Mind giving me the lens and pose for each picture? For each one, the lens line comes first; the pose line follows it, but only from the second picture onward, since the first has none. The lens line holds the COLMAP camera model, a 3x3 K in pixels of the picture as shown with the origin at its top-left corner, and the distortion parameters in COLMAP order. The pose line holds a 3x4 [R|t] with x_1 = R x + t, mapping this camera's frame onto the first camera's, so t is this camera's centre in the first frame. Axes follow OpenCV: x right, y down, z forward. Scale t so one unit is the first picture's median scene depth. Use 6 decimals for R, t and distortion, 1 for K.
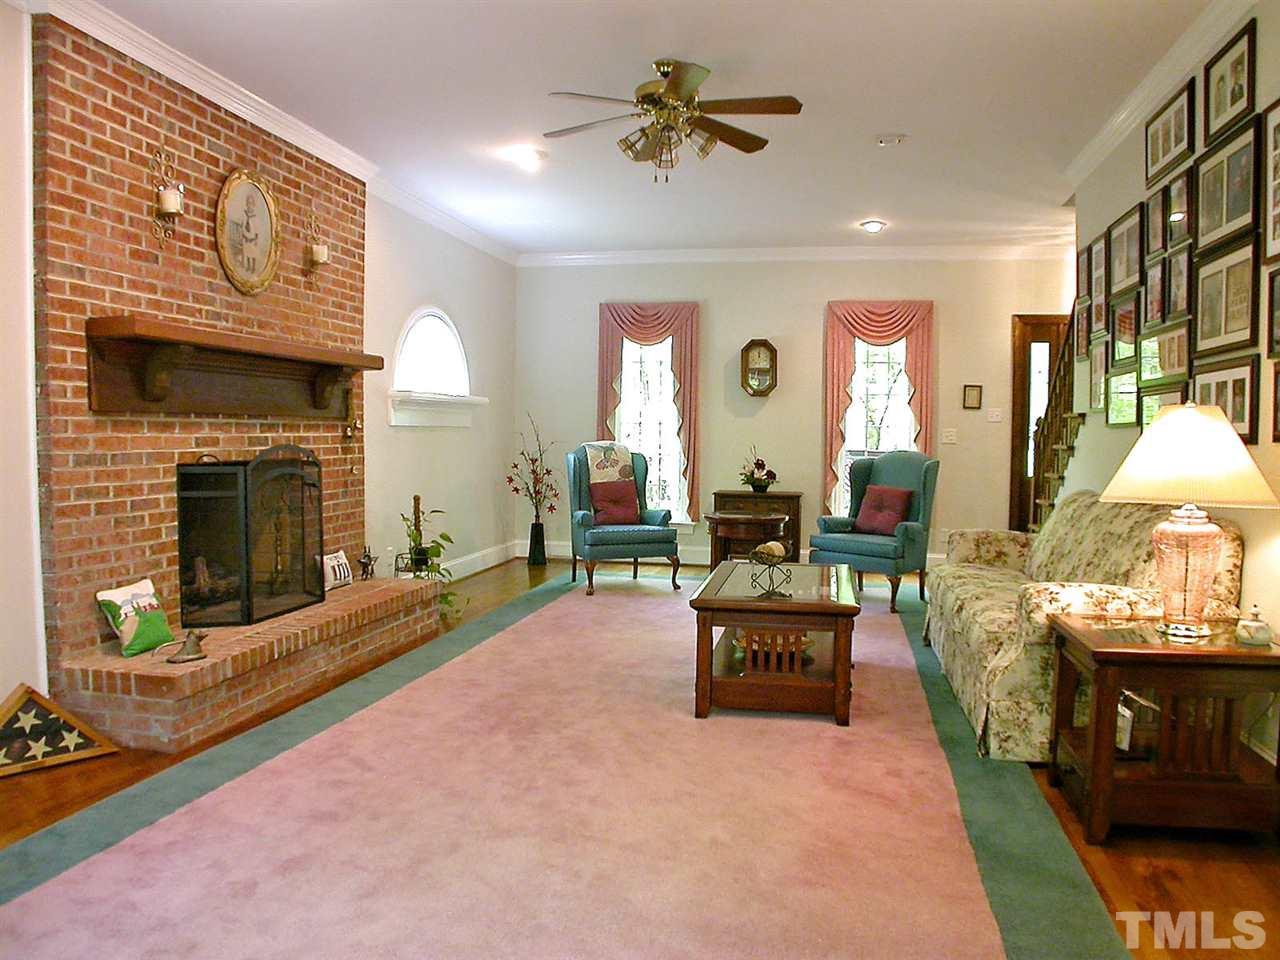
lens RADIAL K [[919.1, 0, 643.9], [0, 919.1, 489.2], [0, 0, 1]] dist [-0.151887, 0.103367]
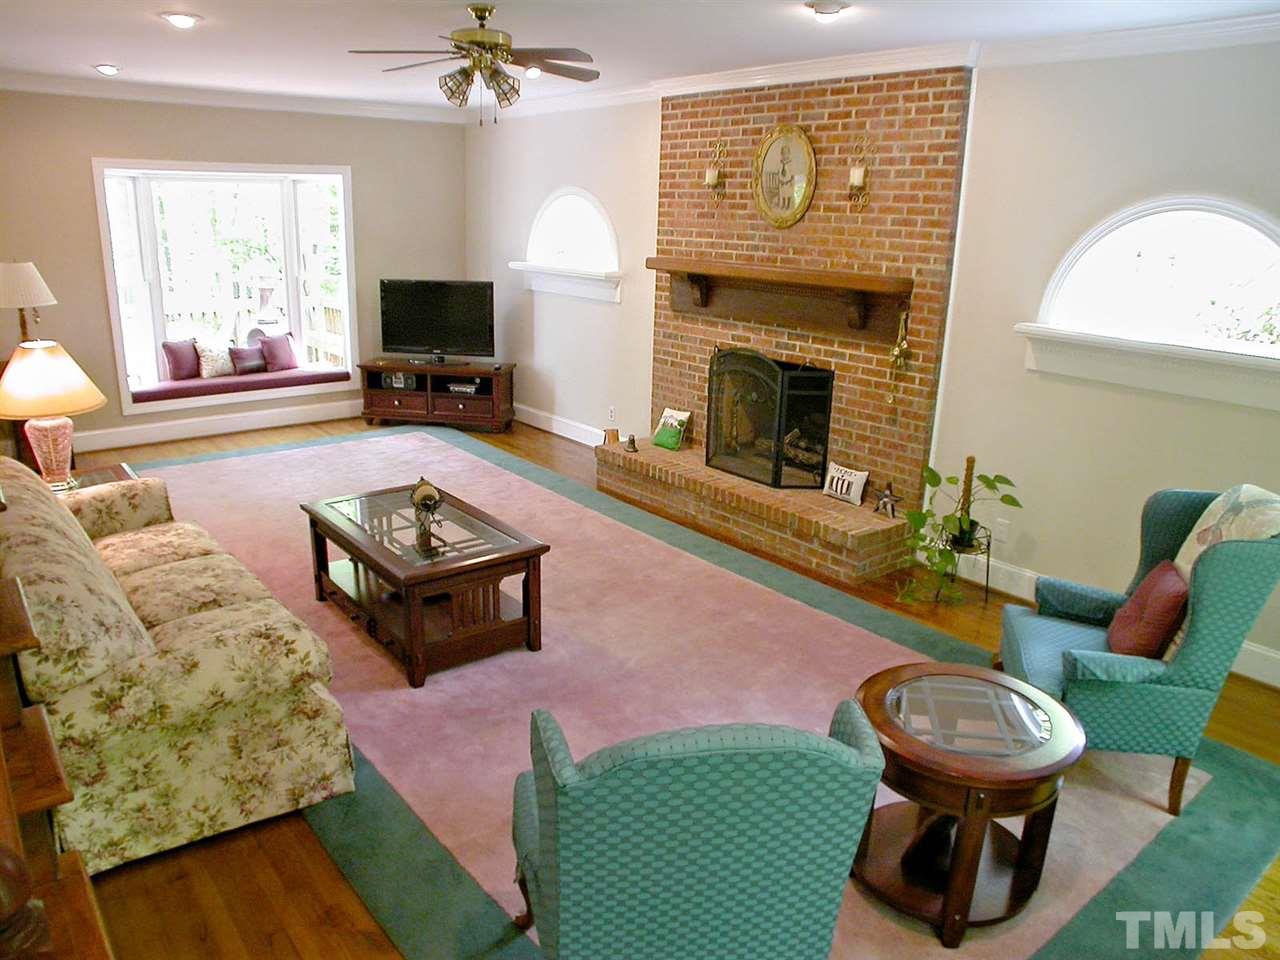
lens RADIAL K [[919.1, 0, 643.9], [0, 919.1, 489.2], [0, 0, 1]] dist [-0.151887, 0.103367]
pose [[-0.626810, 0.195752, -0.754182, 0.735155], [-0.082129, 0.945937, 0.313781, -0.264635], [0.774832, 0.258622, -0.576845, 1.744298]]
